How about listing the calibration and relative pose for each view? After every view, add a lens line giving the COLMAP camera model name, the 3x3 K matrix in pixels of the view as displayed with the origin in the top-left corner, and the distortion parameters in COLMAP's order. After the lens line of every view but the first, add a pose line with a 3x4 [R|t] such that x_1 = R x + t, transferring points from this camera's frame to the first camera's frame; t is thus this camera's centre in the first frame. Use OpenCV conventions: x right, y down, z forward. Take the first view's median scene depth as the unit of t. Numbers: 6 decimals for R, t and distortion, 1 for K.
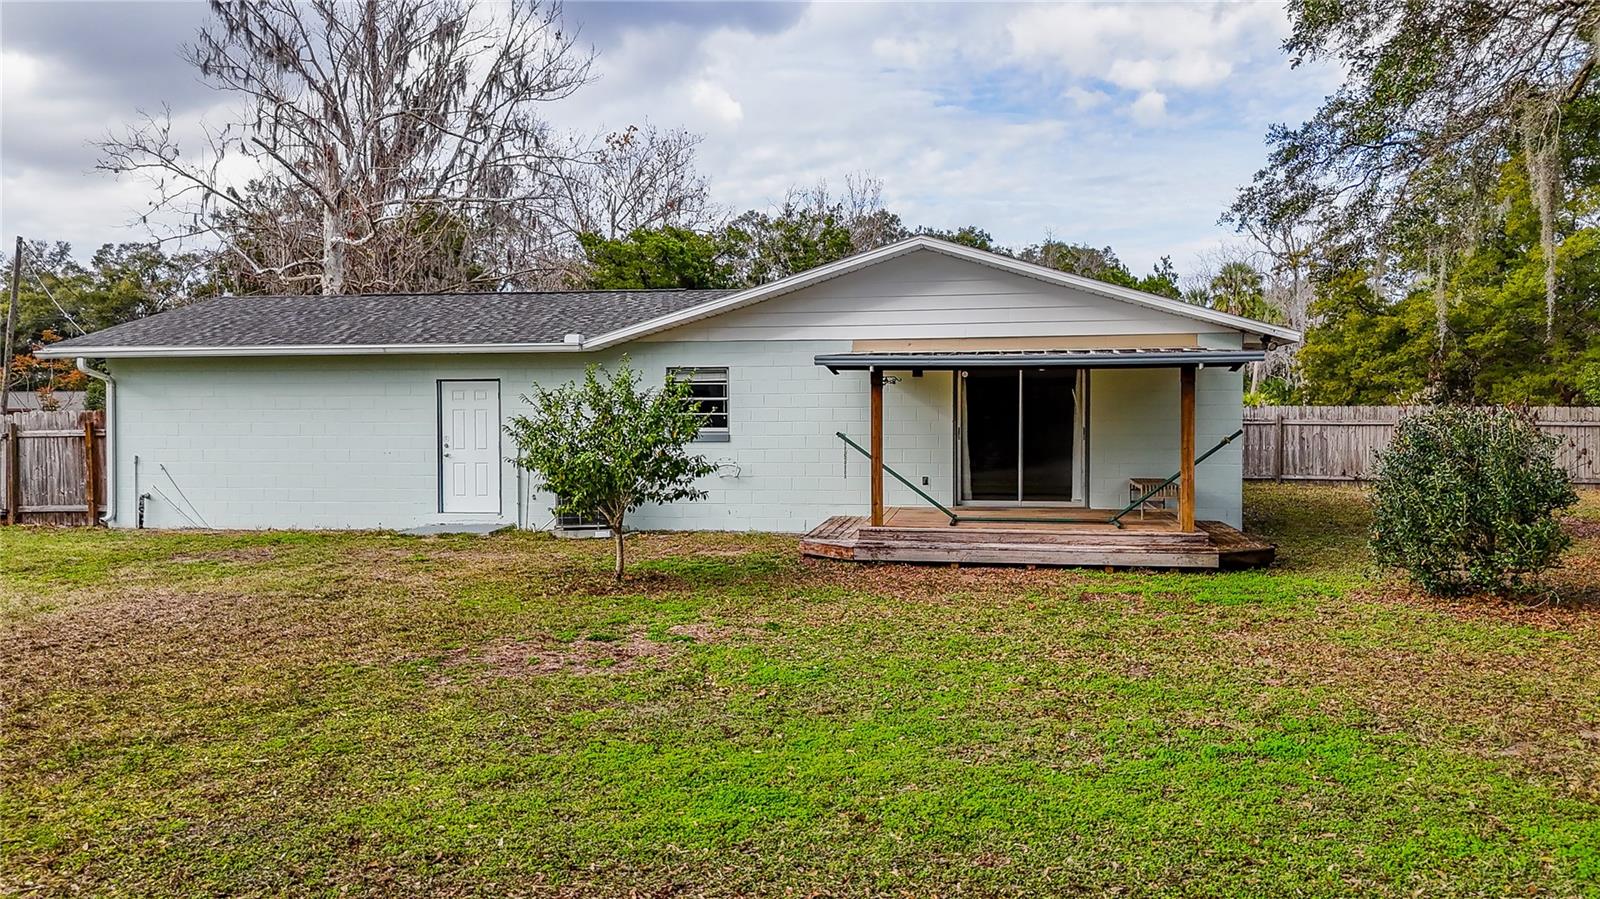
lens RADIAL K [[1186.9, 0, 806.6], [0, 1186.9, 444.3], [0, 0, 1]] dist [0.061156, -0.049910]
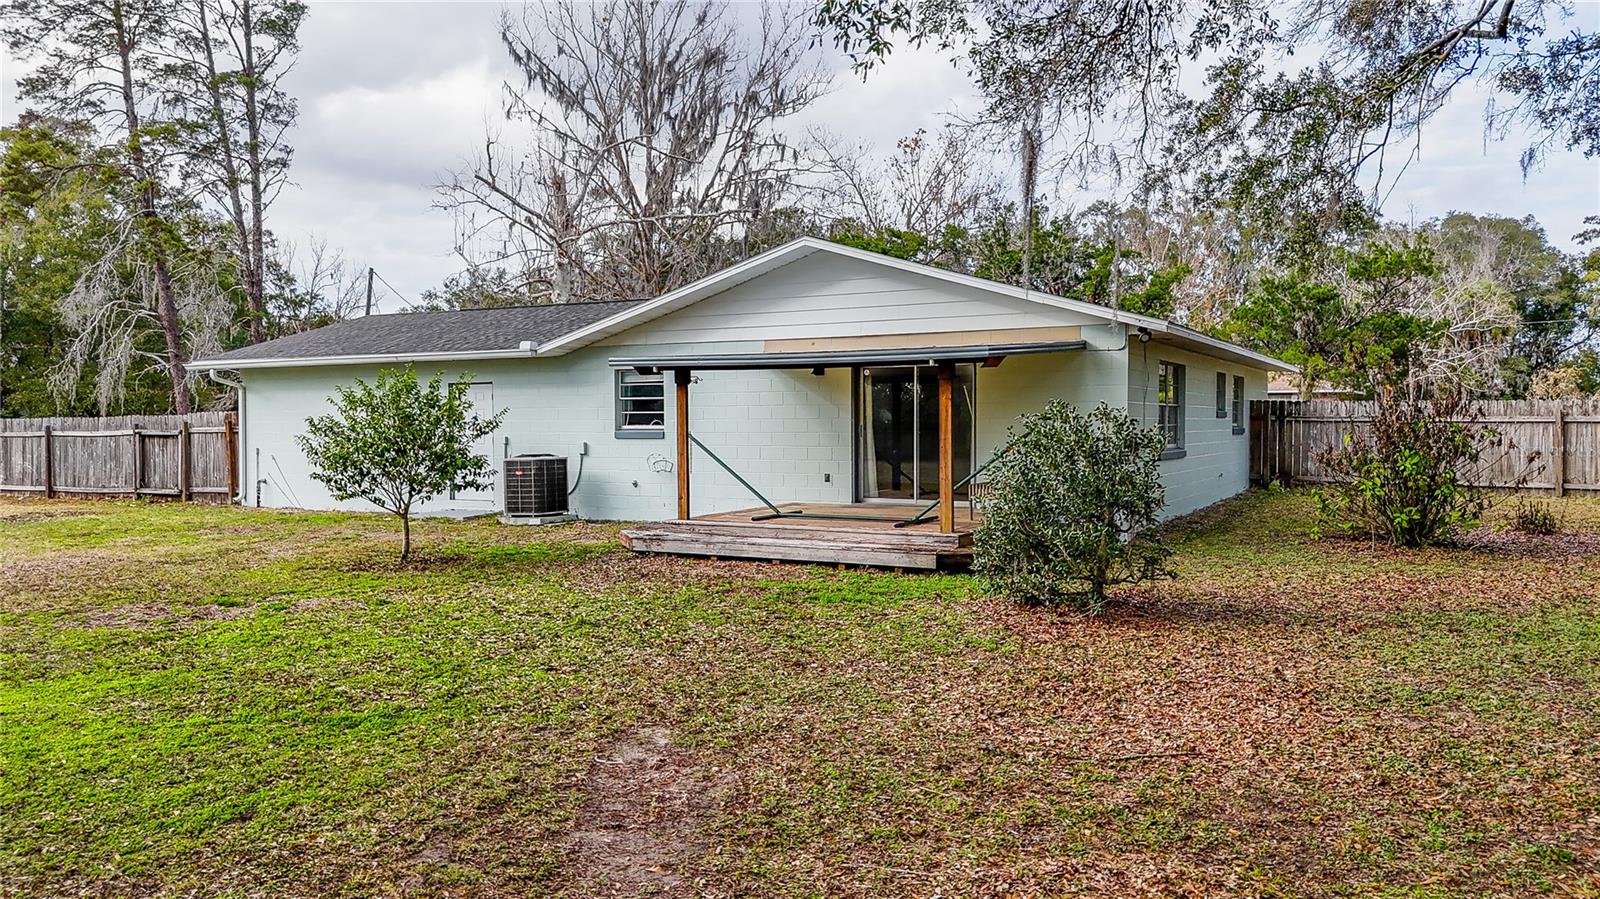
lens RADIAL K [[1186.9, 0, 806.6], [0, 1186.9, 444.3], [0, 0, 1]] dist [0.061156, -0.049910]
pose [[0.941051, 0.005527, -0.338219, 0.379843], [-0.004860, 0.999984, 0.002817, -0.000469], [0.338229, -0.001007, 0.941063, 0.035740]]
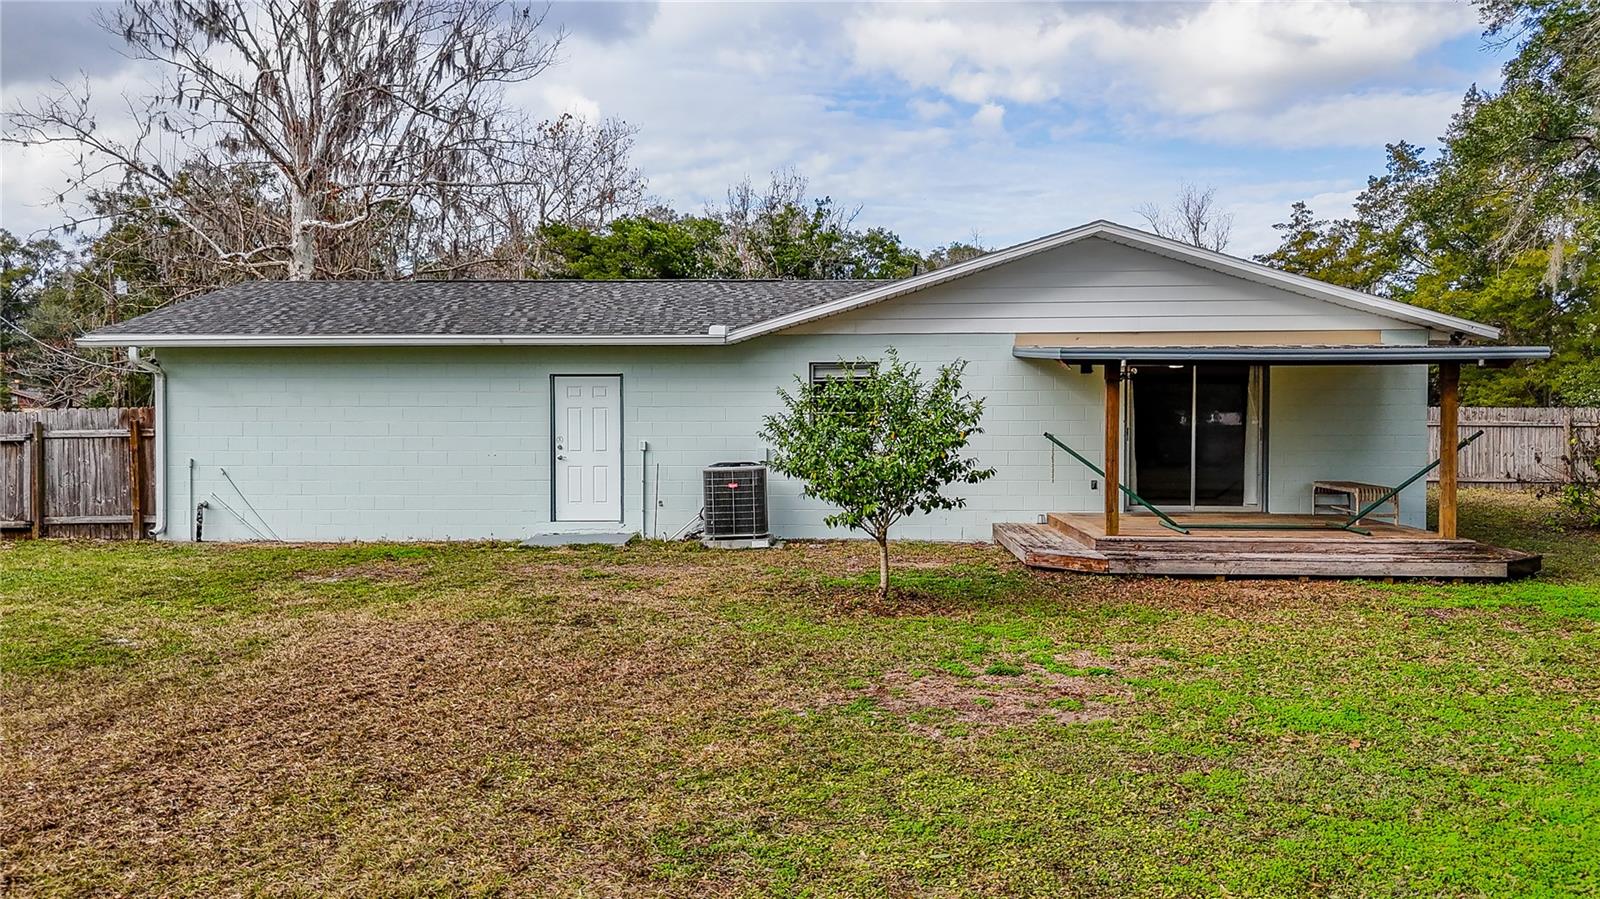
lens RADIAL K [[1186.9, 0, 806.6], [0, 1186.9, 444.3], [0, 0, 1]] dist [0.061156, -0.049910]
pose [[0.994255, -0.000360, 0.107033, -0.201482], [0.000401, 1.000000, -0.000369, -0.000727], [-0.107032, 0.000410, 0.994255, 0.078930]]
